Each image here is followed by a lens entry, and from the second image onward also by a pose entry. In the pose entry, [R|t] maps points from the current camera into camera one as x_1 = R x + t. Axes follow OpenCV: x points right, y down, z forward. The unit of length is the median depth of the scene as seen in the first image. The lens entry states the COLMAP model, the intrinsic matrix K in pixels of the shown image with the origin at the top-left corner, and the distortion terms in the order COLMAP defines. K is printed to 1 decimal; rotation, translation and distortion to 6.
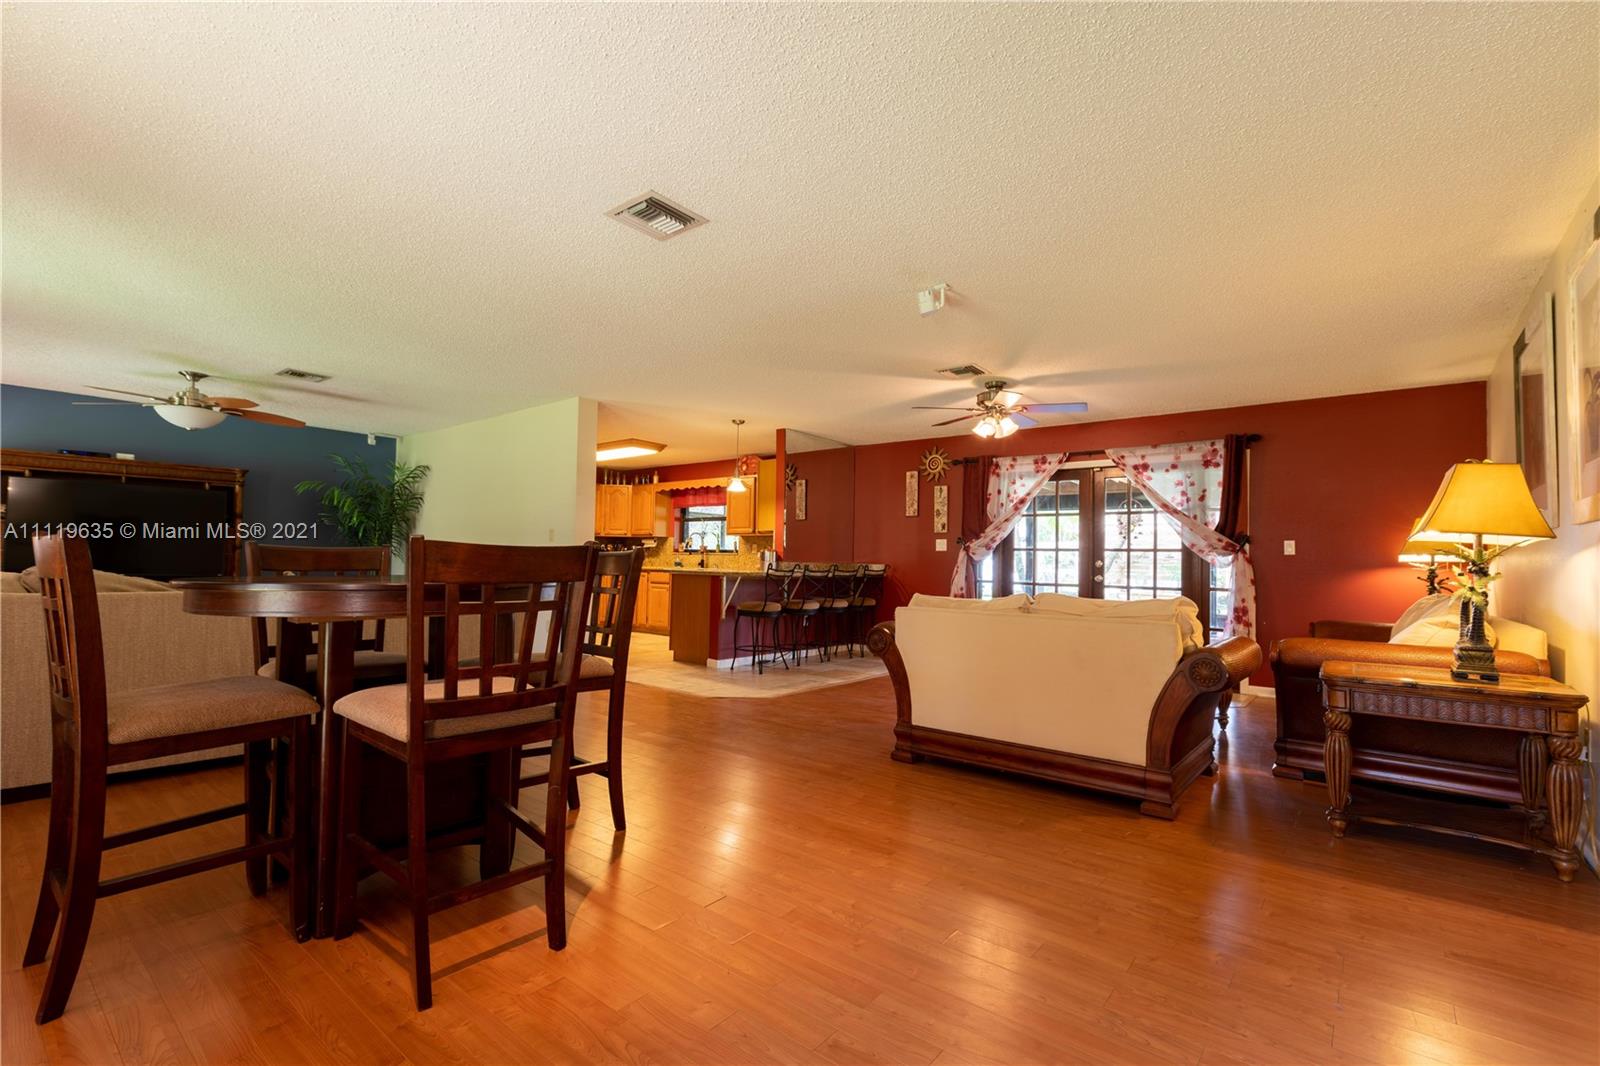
lens RADIAL K [[714.8, 0, 791.7], [0, 714.8, 537.1], [0, 0, 1]] dist [0.001320, 0.000541]
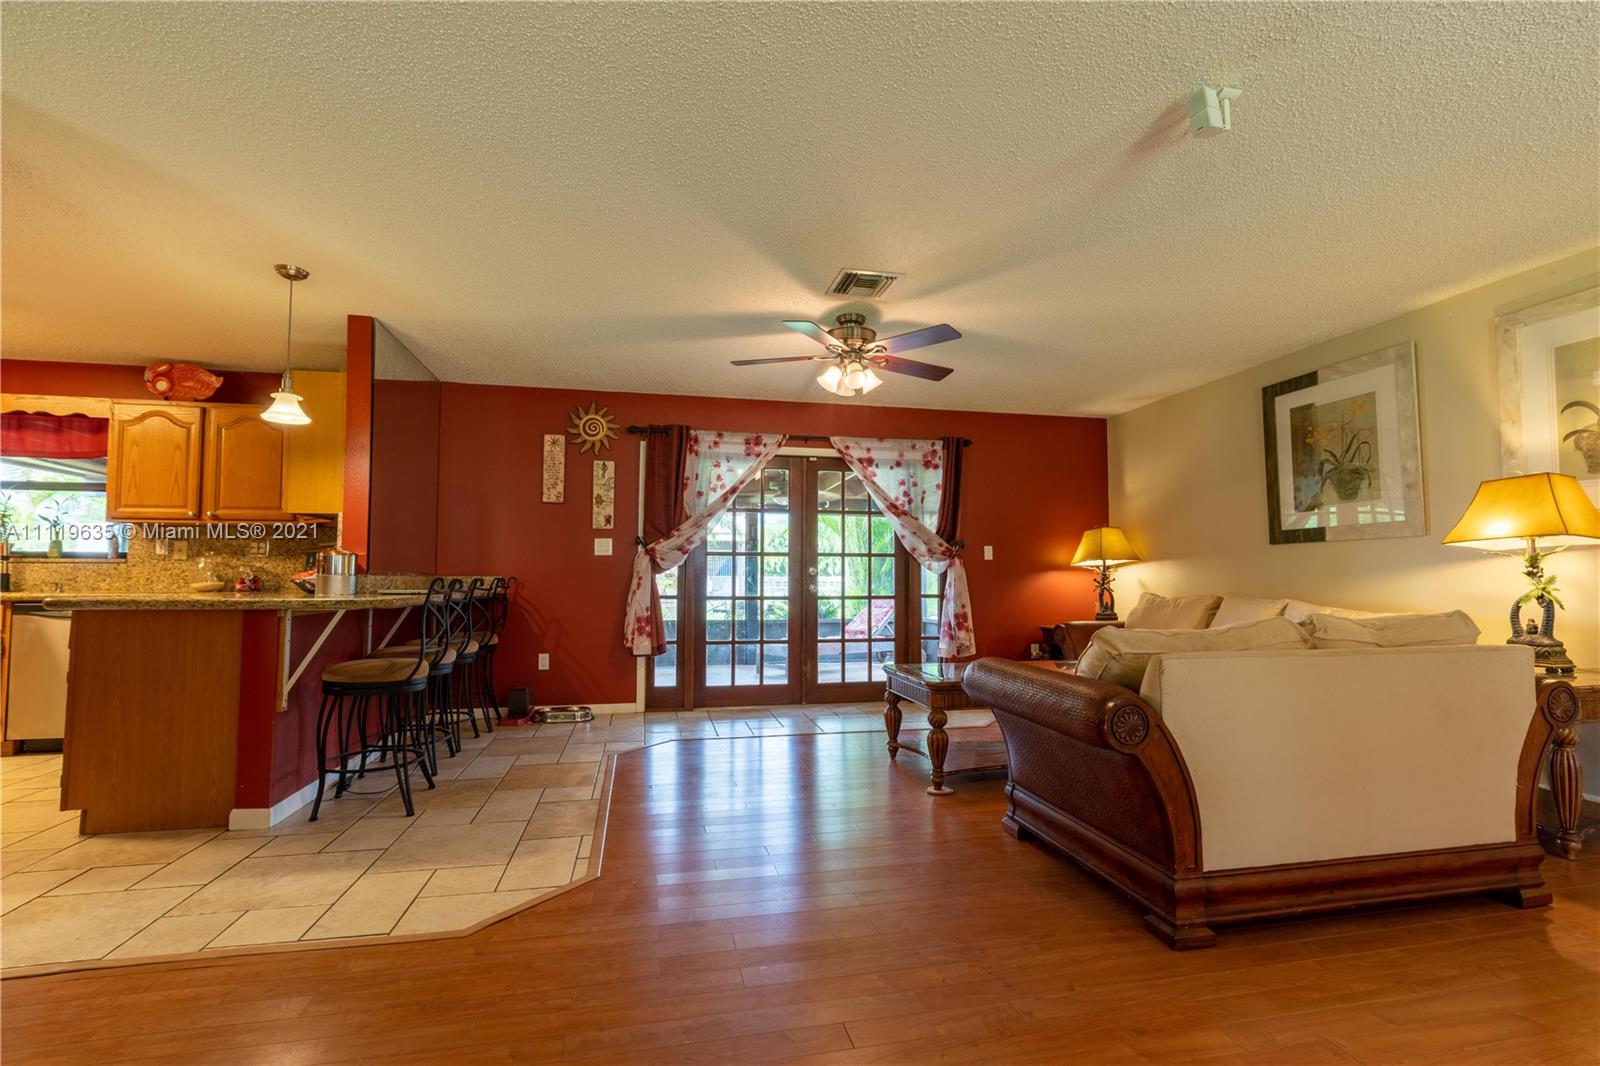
lens RADIAL K [[714.8, 0, 793.2], [0, 714.8, 539.4], [0, 0, 1]] dist [0.001320, 0.000541]
pose [[0.625653, 0.022400, 0.779780, -0.224972], [-0.015759, 0.999747, -0.016074, 0.012898], [-0.779943, -0.002232, 0.625847, 0.451217]]
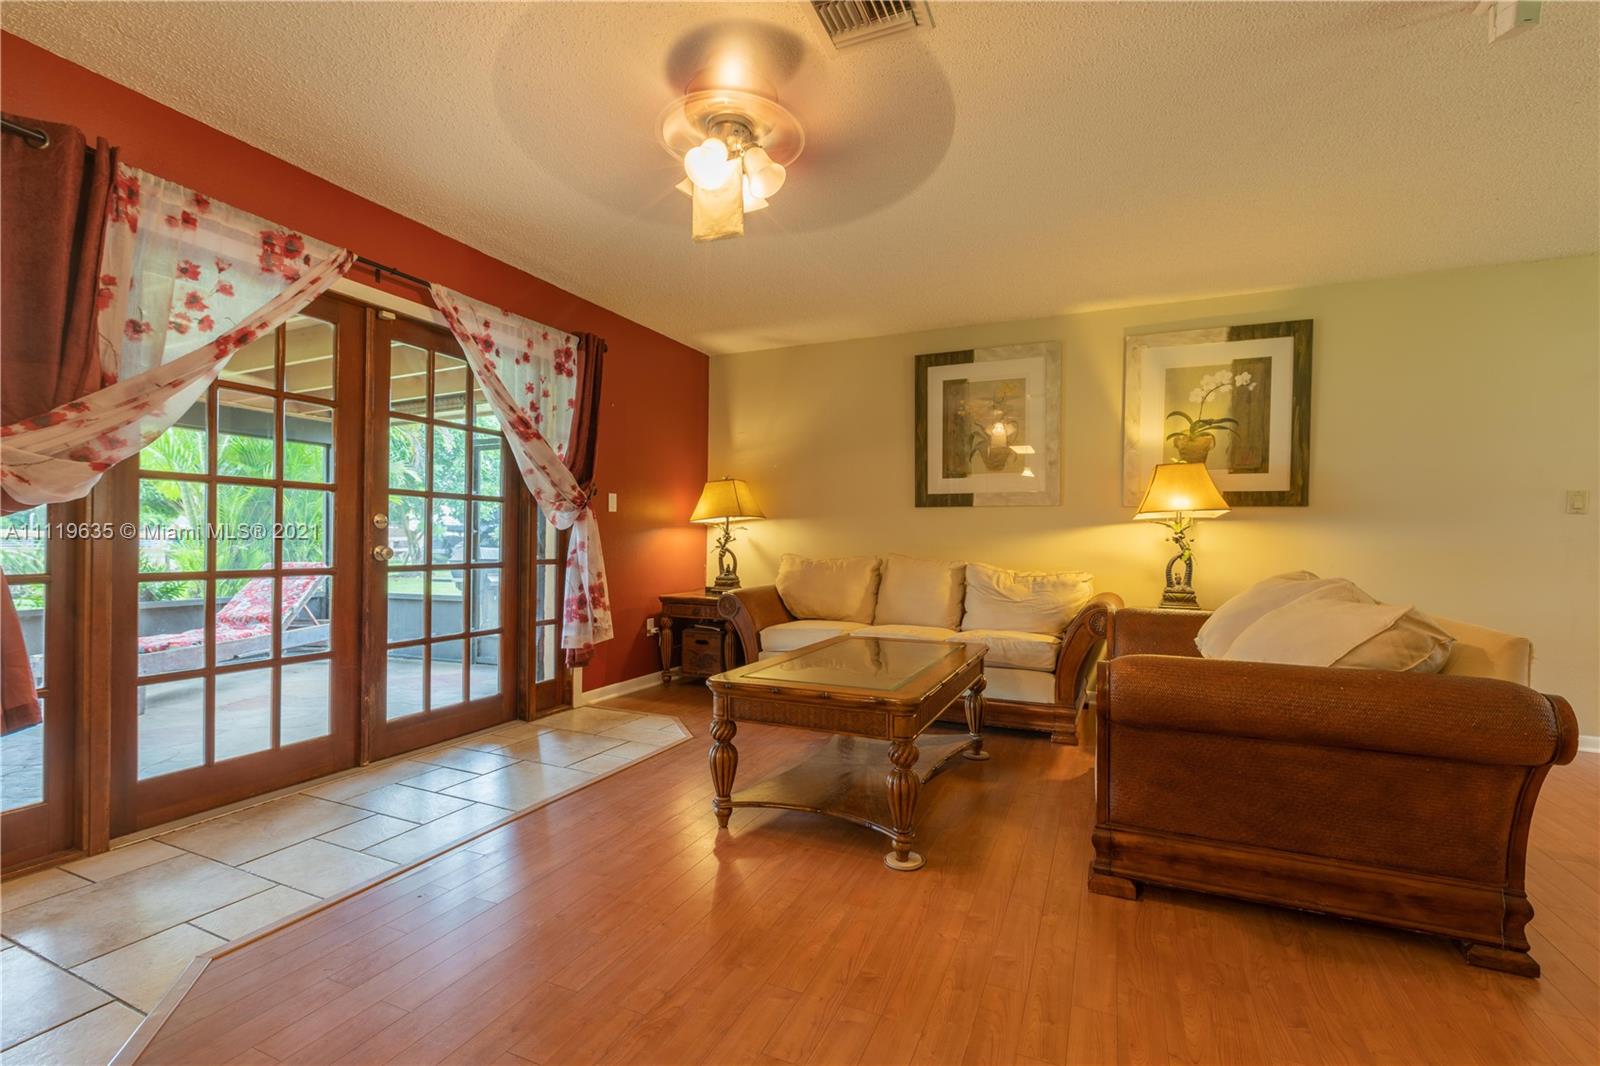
lens RADIAL K [[714.8, 0, 796.3], [0, 714.8, 541.2], [0, 0, 1]] dist [0.001320, 0.000541]
pose [[-0.262421, -0.025353, 0.964620, -0.081678], [-0.049589, 0.998688, 0.012758, 0.028709], [-0.963679, -0.044487, -0.263334, 0.794760]]
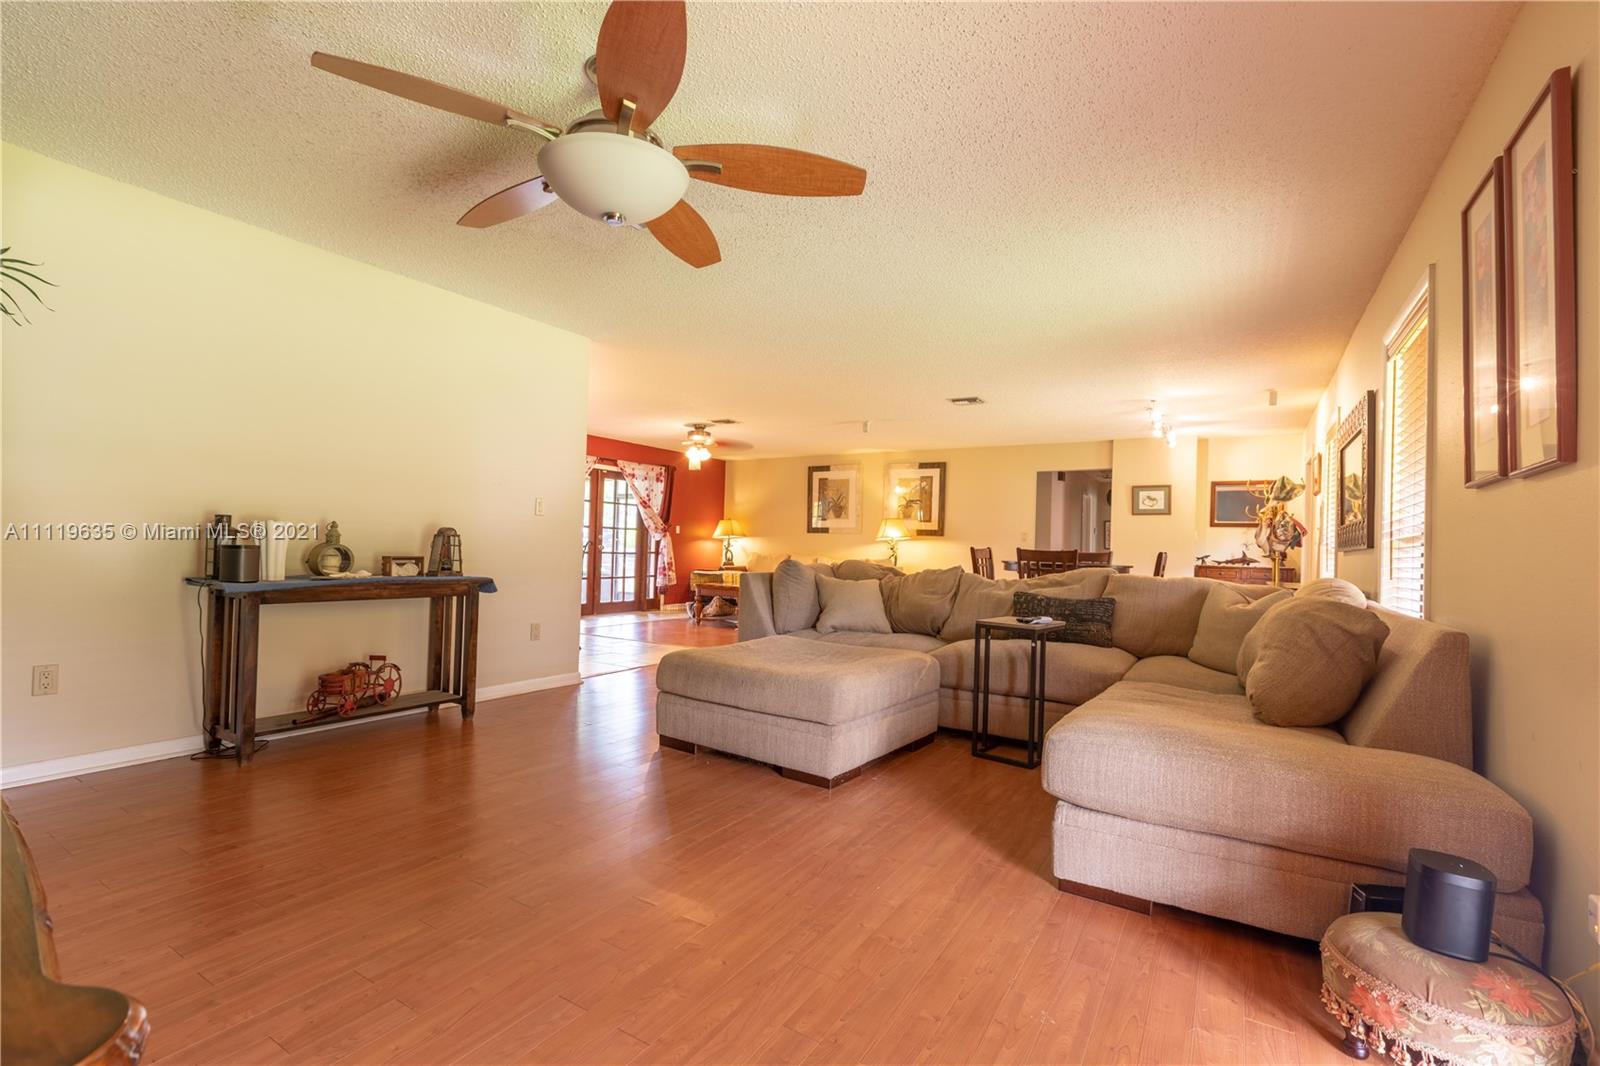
lens RADIAL K [[714.8, 0, 796.2], [0, 714.8, 539.5], [0, 0, 1]] dist [0.001320, 0.000541]
pose [[-0.132601, -0.014871, 0.991058, -0.962727], [-0.065688, 0.997821, 0.006183, 0.006640], [-0.988990, -0.064281, -0.133289, 0.739683]]
